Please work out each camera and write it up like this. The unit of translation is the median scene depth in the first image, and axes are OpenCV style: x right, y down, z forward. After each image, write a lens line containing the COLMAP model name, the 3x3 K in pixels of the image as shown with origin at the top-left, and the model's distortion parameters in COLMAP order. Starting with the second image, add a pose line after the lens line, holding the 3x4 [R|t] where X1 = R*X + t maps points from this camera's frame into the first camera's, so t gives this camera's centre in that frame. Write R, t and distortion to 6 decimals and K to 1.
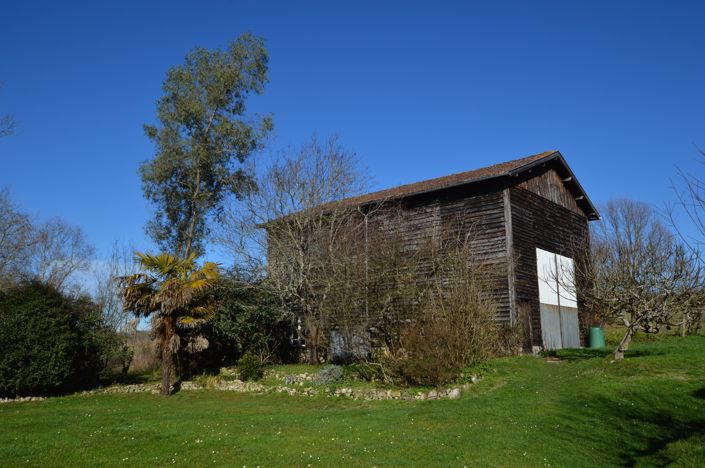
lens RADIAL K [[610.6, 0, 352.5], [0, 610.6, 234.0], [0, 0, 1]] dist [0.104608, 0.000591]
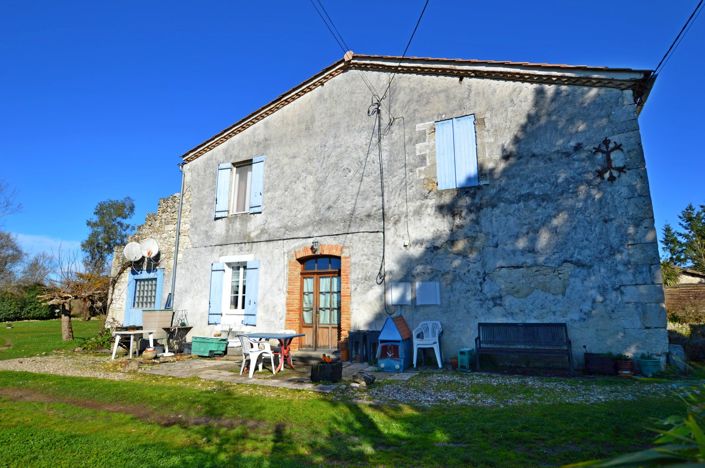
lens RADIAL K [[377.2, 0, 352.5], [0, 377.2, 234.0], [0, 0, 1]] dist [-0.000439, -0.000110]
pose [[0.957410, 0.067151, 0.280814, 0.340638], [-0.065612, 0.997734, -0.014891, -0.186390], [-0.281177, -0.004168, 0.959647, -0.947931]]
